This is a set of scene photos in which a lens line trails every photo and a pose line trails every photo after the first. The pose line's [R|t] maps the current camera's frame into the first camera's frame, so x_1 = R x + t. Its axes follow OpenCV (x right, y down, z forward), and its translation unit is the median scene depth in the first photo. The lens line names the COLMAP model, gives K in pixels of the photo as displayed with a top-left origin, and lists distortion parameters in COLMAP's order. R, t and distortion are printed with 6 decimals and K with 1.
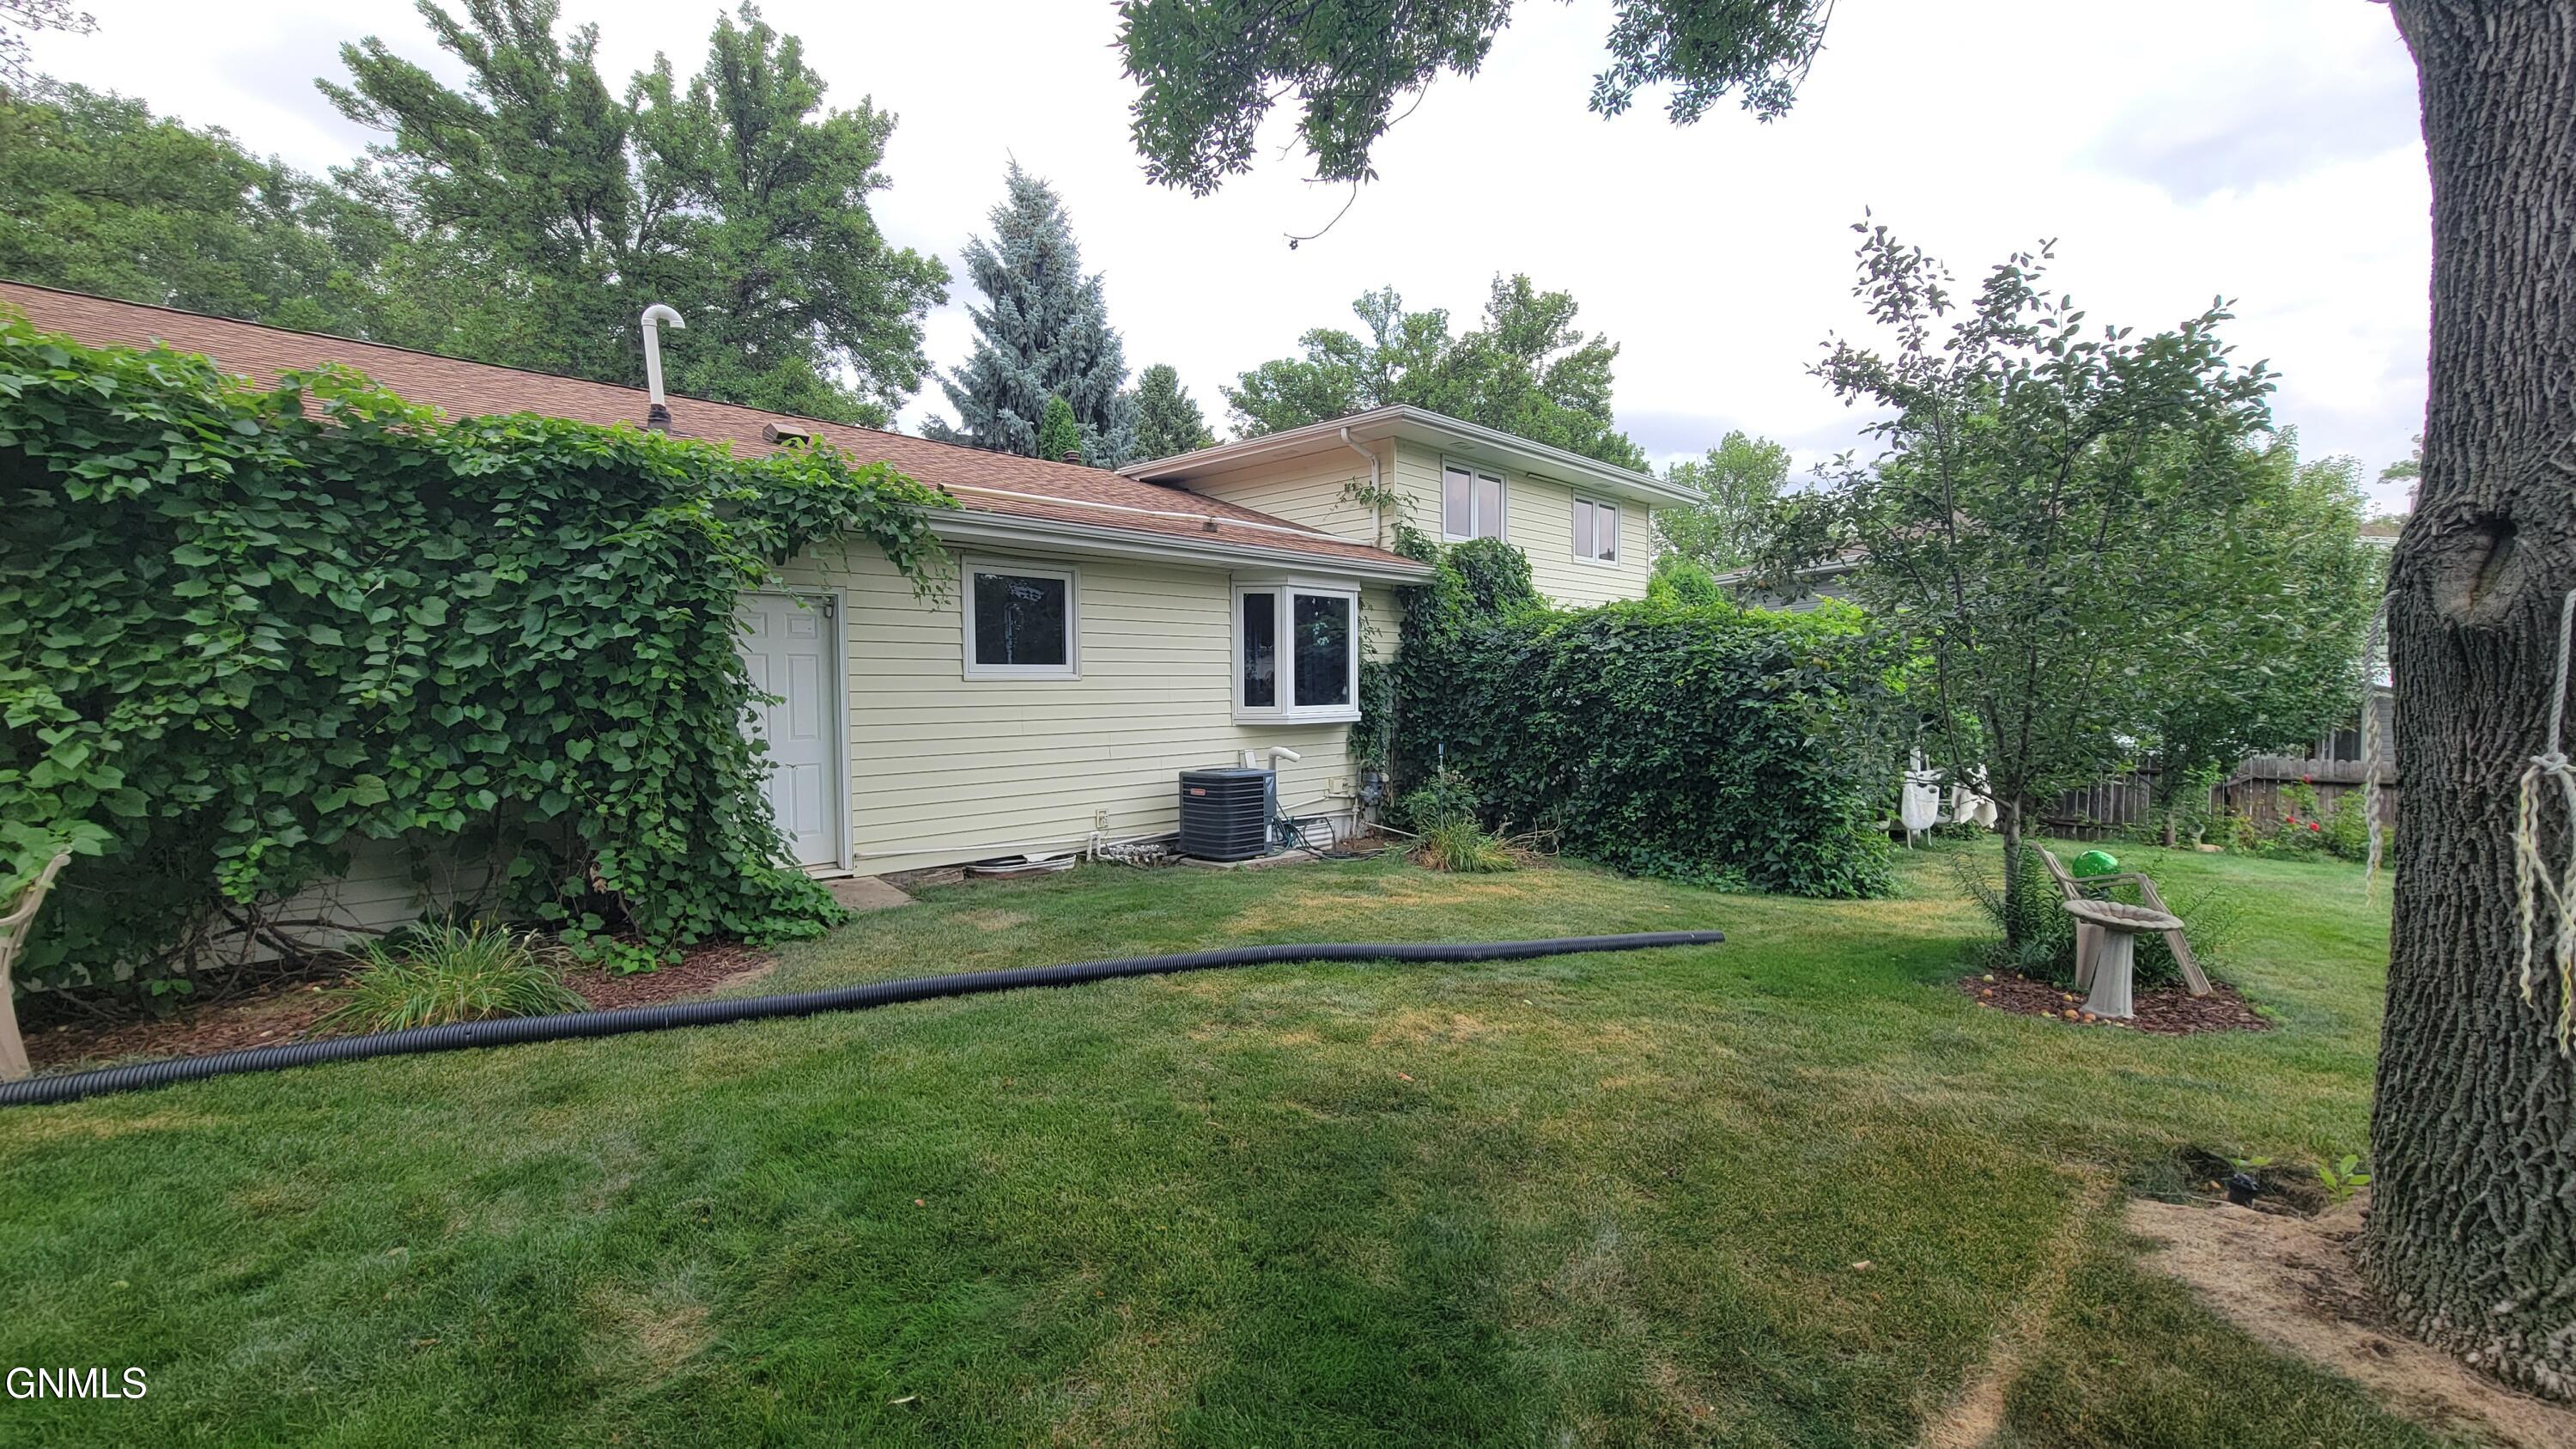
lens RADIAL K [[1050.4, 0, 1299.2], [0, 1050.4, 719.1], [0, 0, 1]] dist [0.002332, -0.001981]
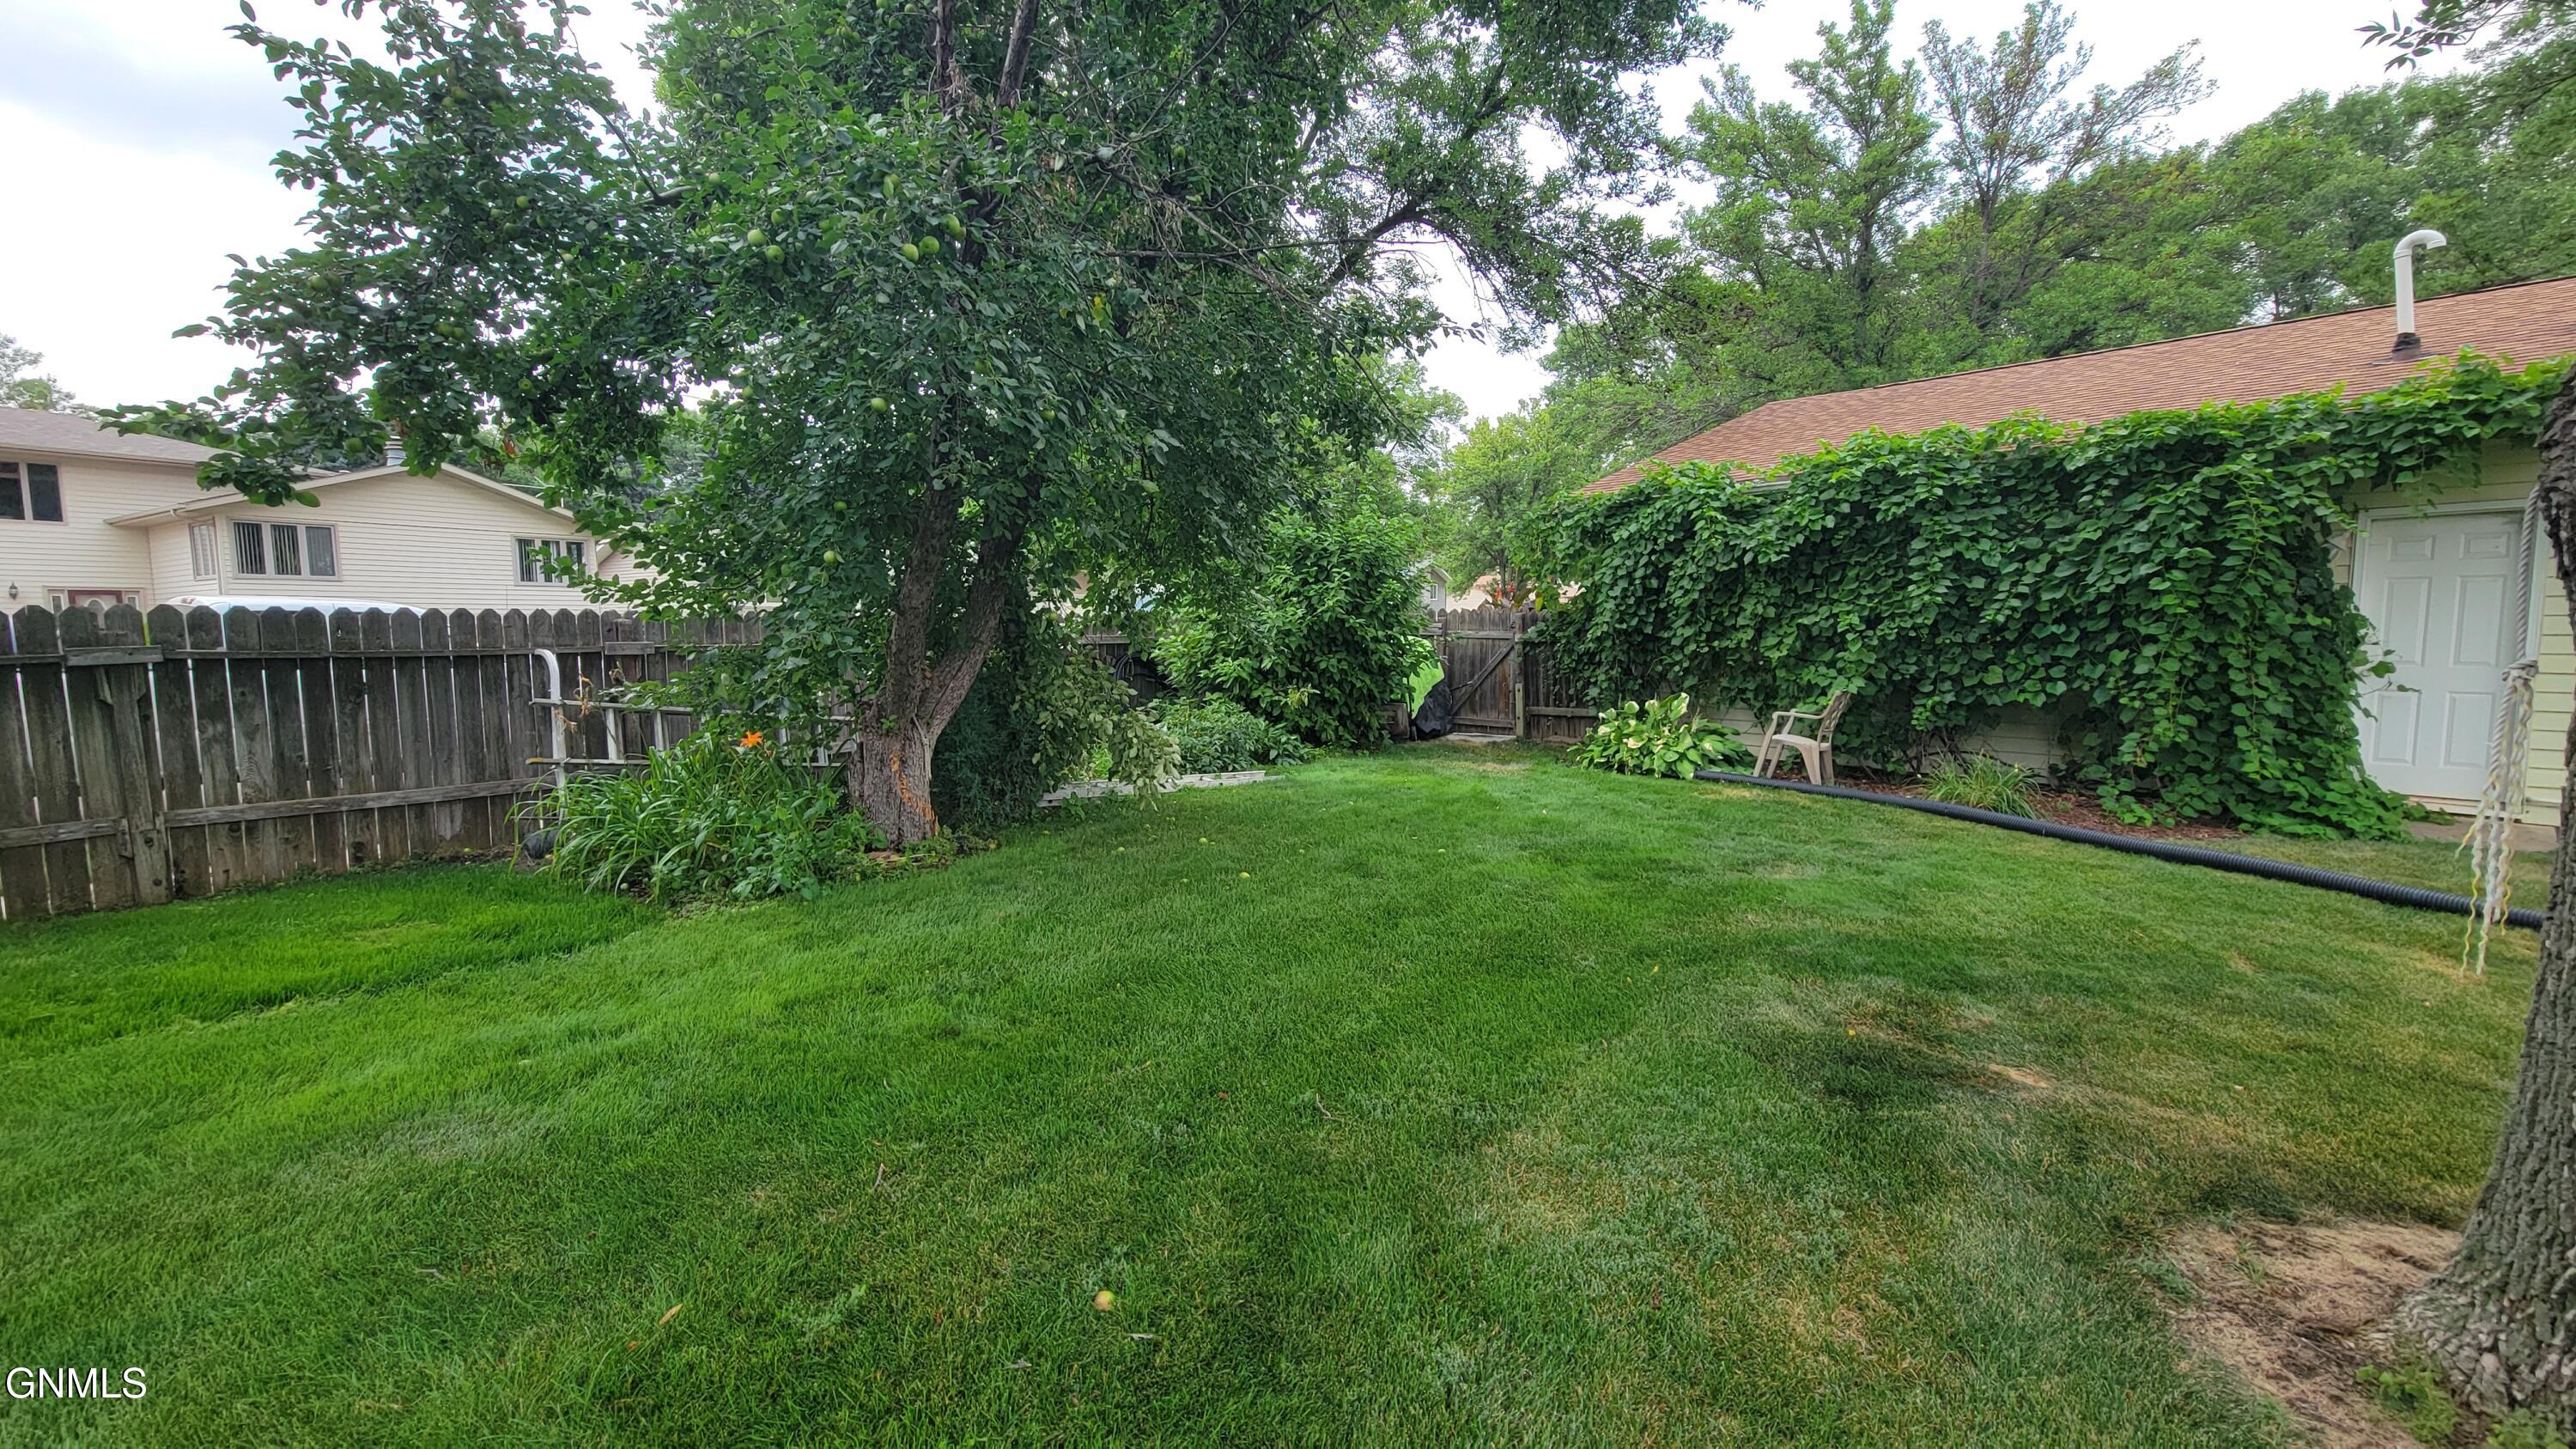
lens RADIAL K [[1050.4, 0, 1297.6], [0, 1050.4, 728.9], [0, 0, 1]] dist [0.002332, -0.001981]
pose [[-0.047339, 0.101747, -0.993683, 0.788446], [-0.028213, 0.994266, 0.103150, 0.011111], [0.998480, 0.032918, -0.044197, -0.017884]]
